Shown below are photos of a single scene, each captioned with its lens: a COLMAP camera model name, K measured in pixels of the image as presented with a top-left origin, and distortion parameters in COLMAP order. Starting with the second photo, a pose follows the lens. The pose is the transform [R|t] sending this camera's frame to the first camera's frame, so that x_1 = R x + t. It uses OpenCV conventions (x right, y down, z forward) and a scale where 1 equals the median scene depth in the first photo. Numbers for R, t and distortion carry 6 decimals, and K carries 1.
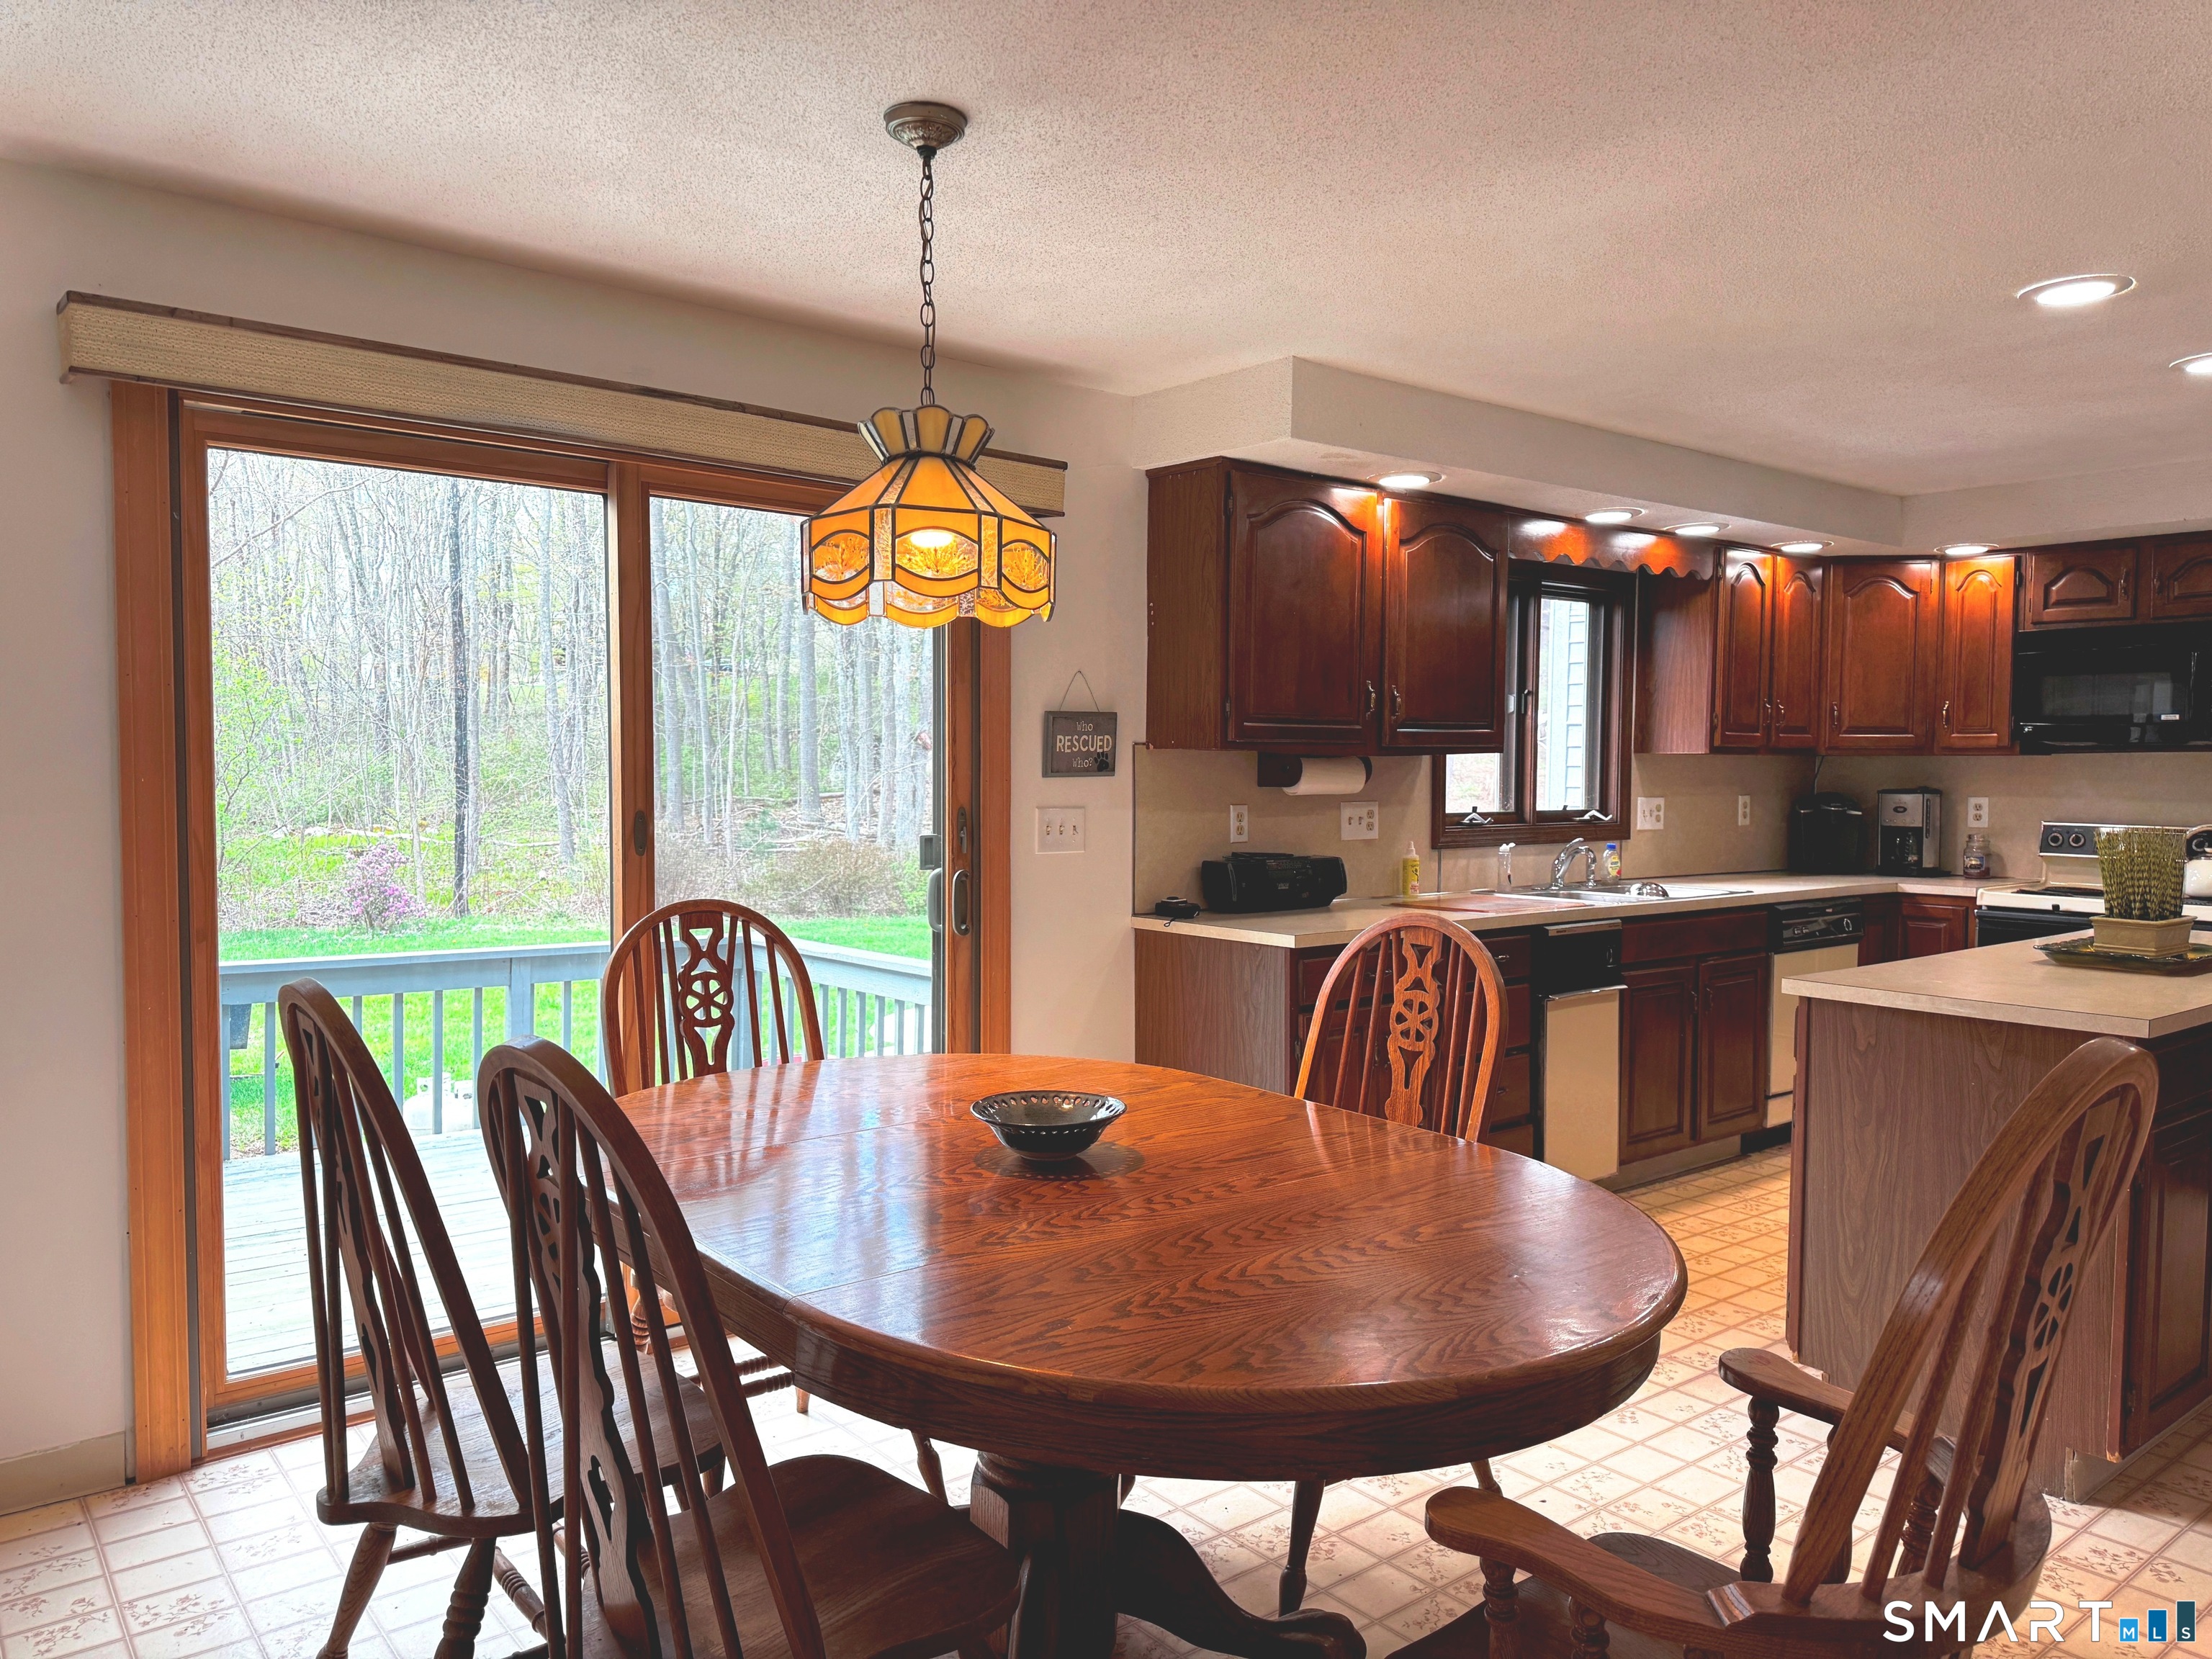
lens RADIAL K [[1536.3, 0, 1102.9], [0, 1536.3, 843.0], [0, 0, 1]] dist [0.133995, -0.207466]
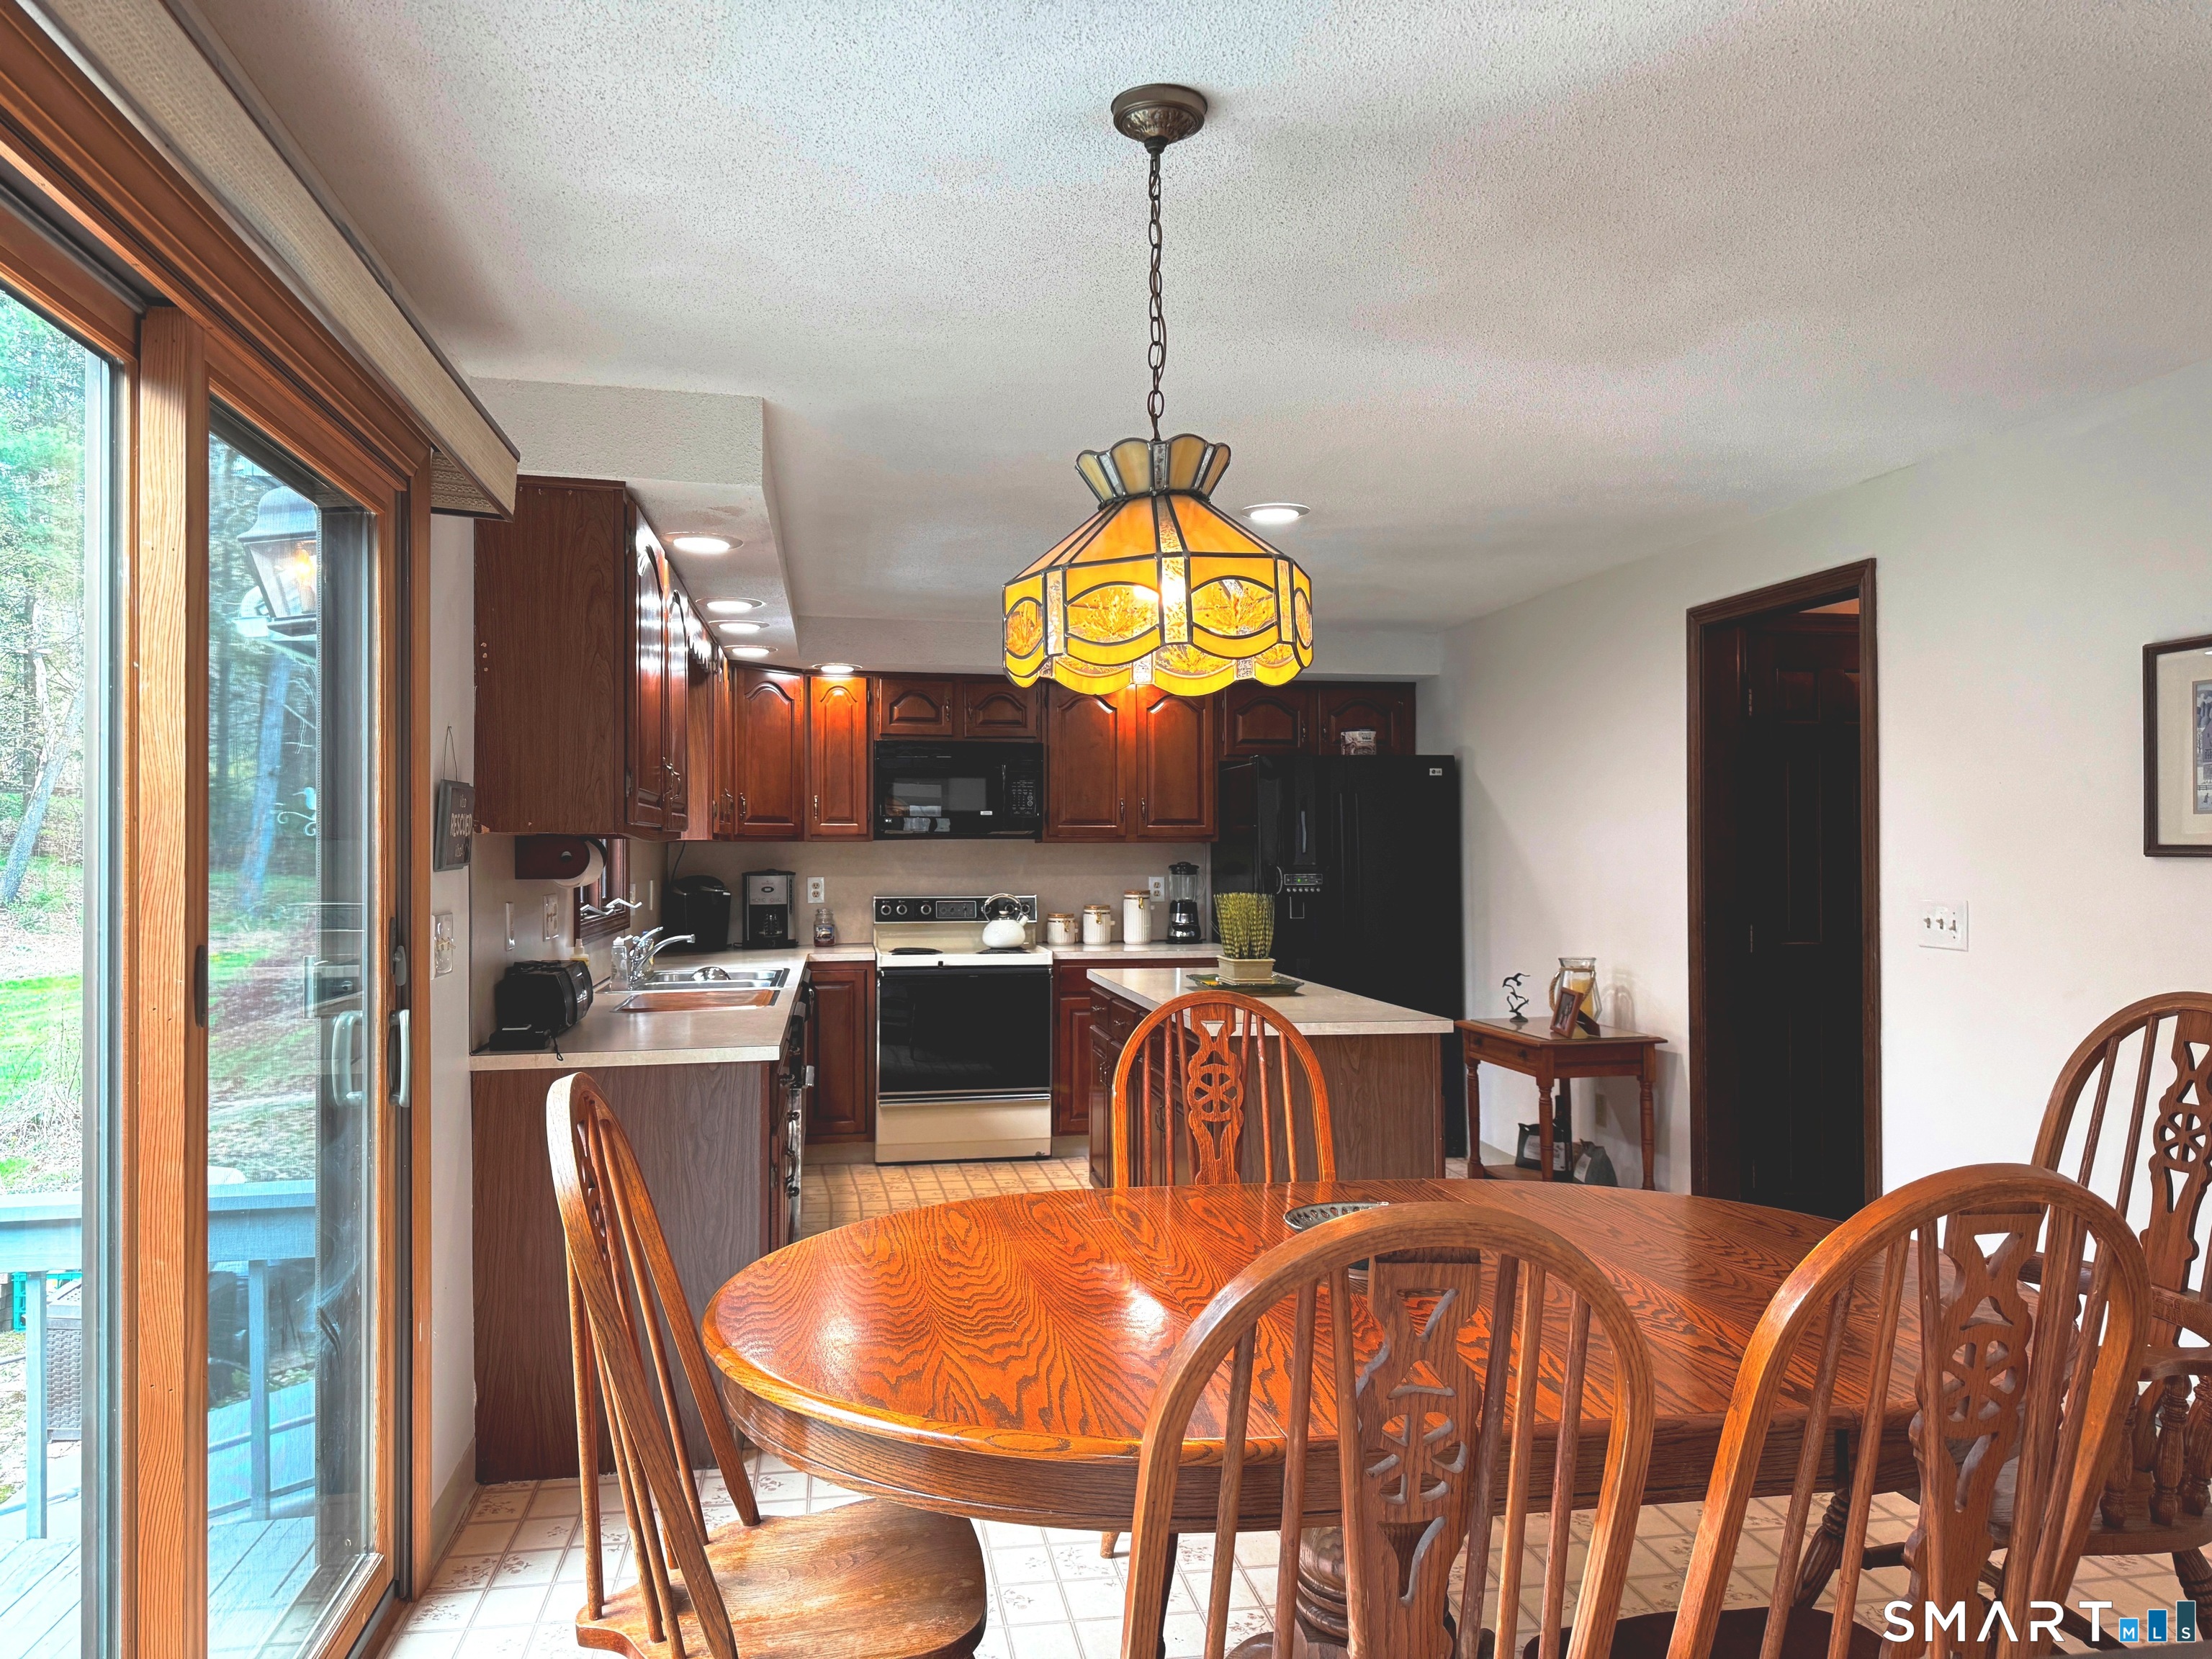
lens RADIAL K [[1540.0, 0, 1083.2], [0, 1540.0, 840.1], [0, 0, 1]] dist [0.149743, -0.046949]
pose [[0.487977, 0.000379, 0.872857, -0.552739], [0.048409, 0.998449, -0.027497, -0.023875], [-0.871513, 0.055672, 0.487201, 0.397918]]
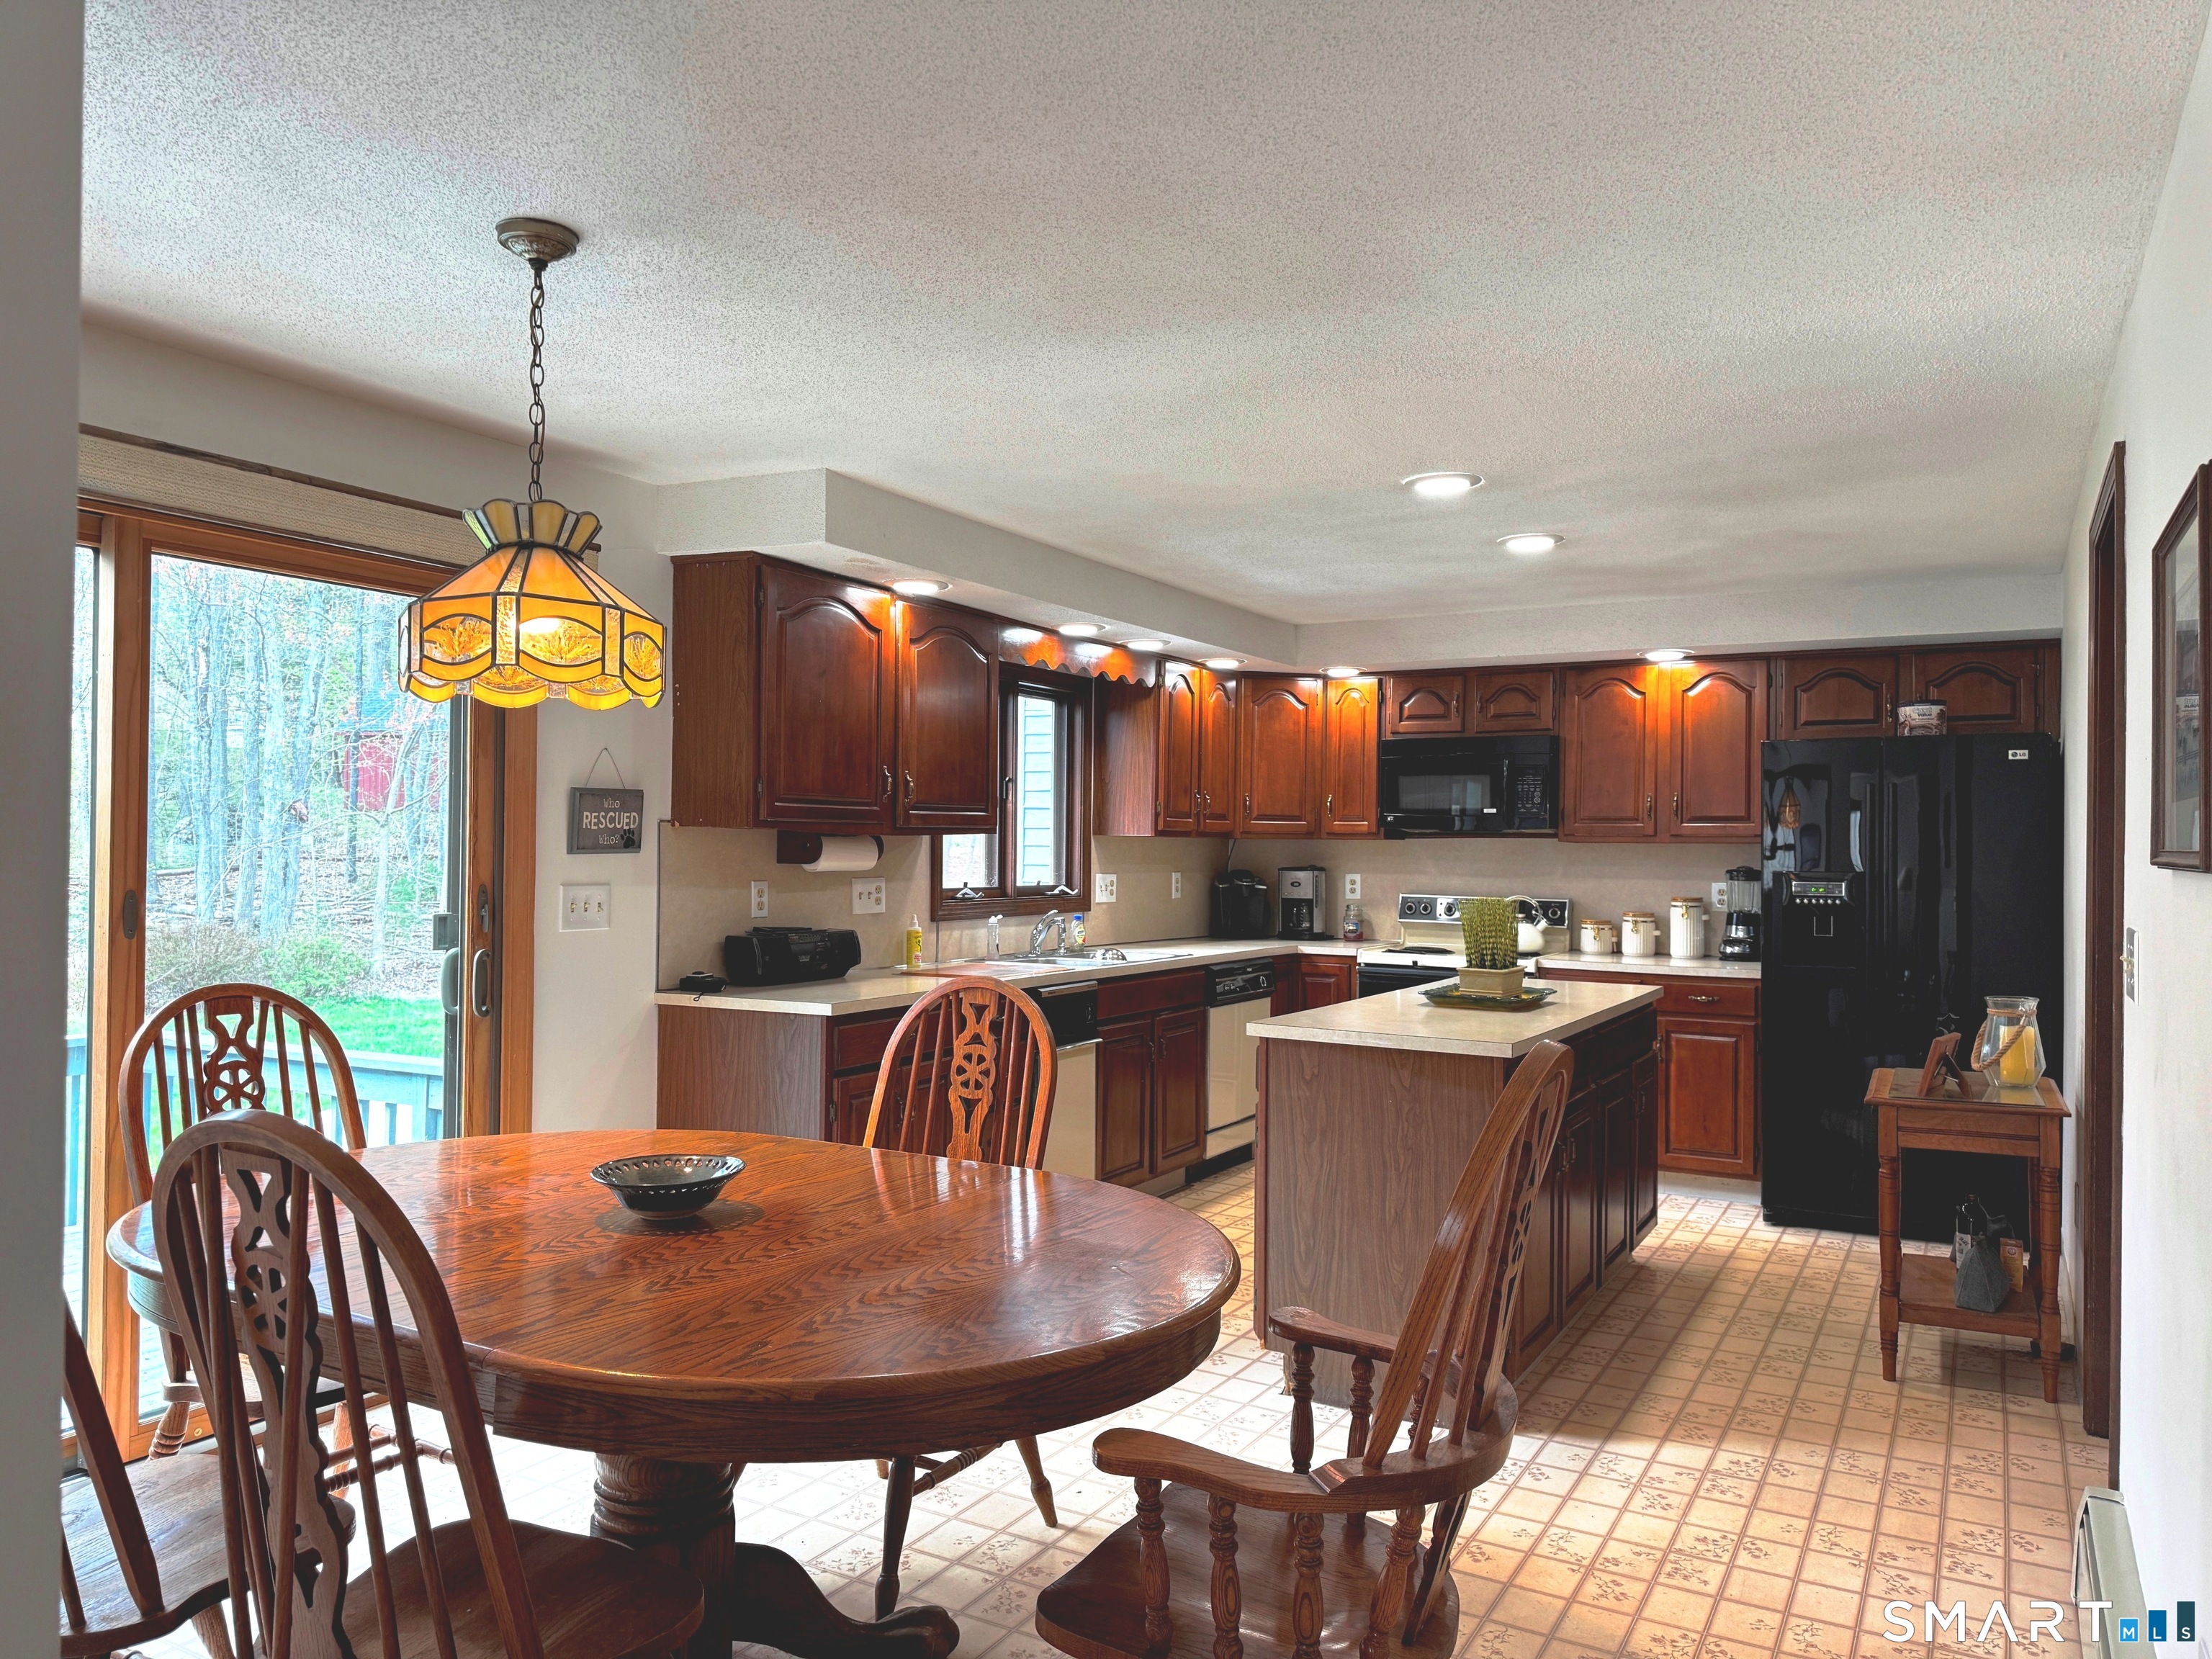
lens RADIAL K [[1536.3, 0, 1102.9], [0, 1536.3, 843.0], [0, 0, 1]] dist [0.133995, -0.207466]
pose [[0.931701, 0.006356, 0.363170, -0.086514], [0.011693, 0.998804, -0.047481, 0.002006], [-0.363037, 0.048485, 0.930512, -0.063909]]
